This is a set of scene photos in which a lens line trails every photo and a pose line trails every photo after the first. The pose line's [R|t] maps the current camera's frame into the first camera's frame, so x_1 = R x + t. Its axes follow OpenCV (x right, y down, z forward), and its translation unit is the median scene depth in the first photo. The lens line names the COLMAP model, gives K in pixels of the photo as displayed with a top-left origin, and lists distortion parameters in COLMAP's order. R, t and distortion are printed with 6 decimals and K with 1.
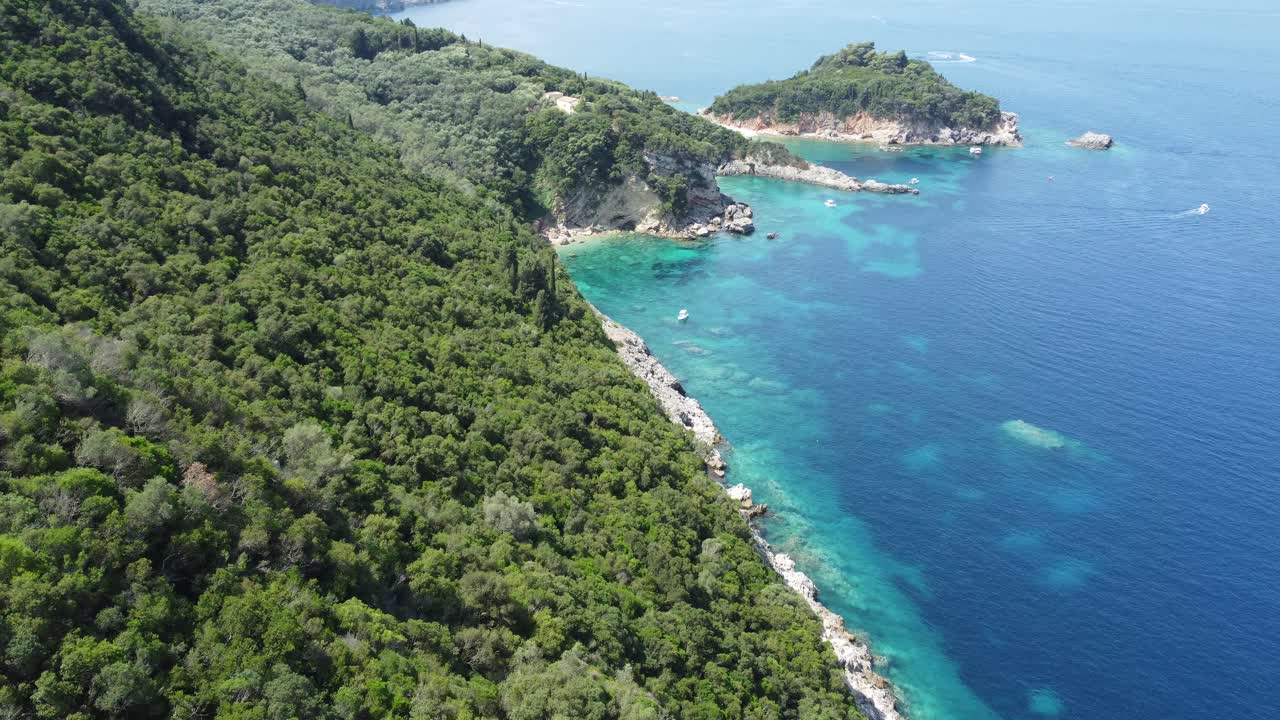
lens RADIAL K [[1052.4, 0, 640.0], [0, 1052.4, 360.0], [0, 0, 1]] dist [0.025530, -0.001074]
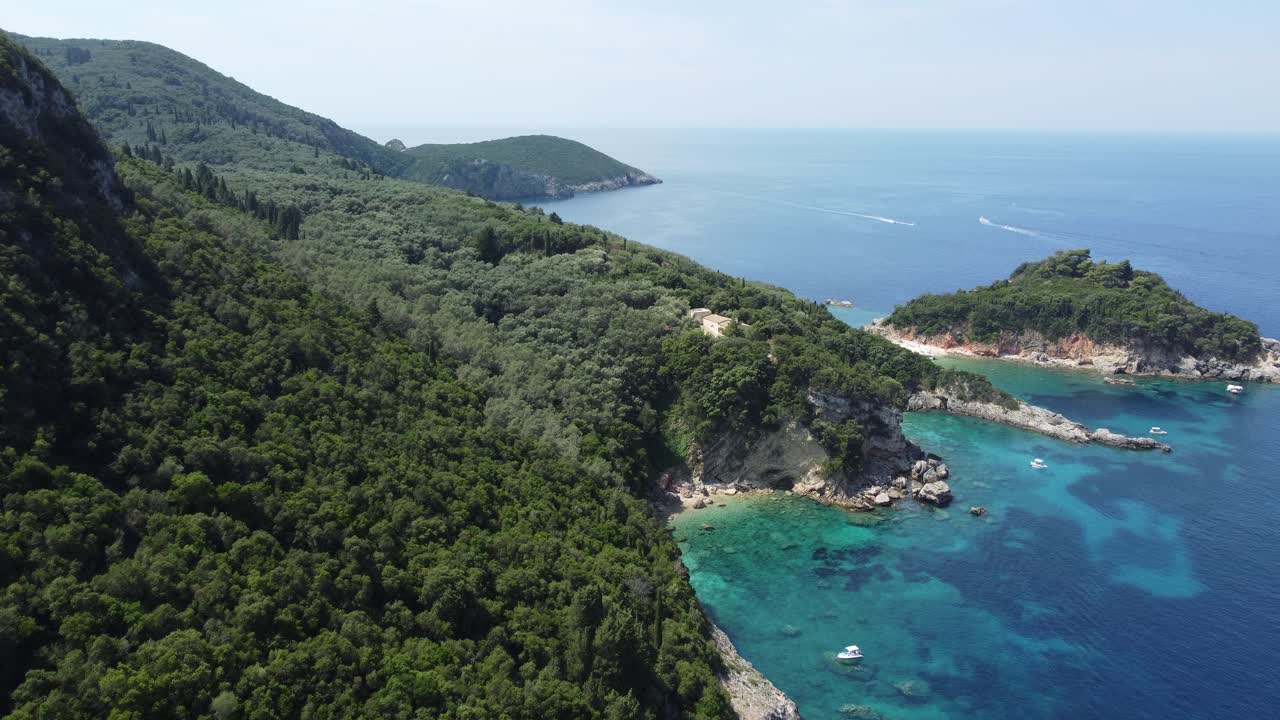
lens RADIAL K [[1052.4, 0, 640.0], [0, 1052.4, 360.0], [0, 0, 1]] dist [0.025530, -0.001074]
pose [[0.987148, 0.041913, -0.154212, 0.000006], [-0.066609, 0.985086, -0.158645, -0.083037], [0.145262, 0.166878, 0.975218, 0.203160]]
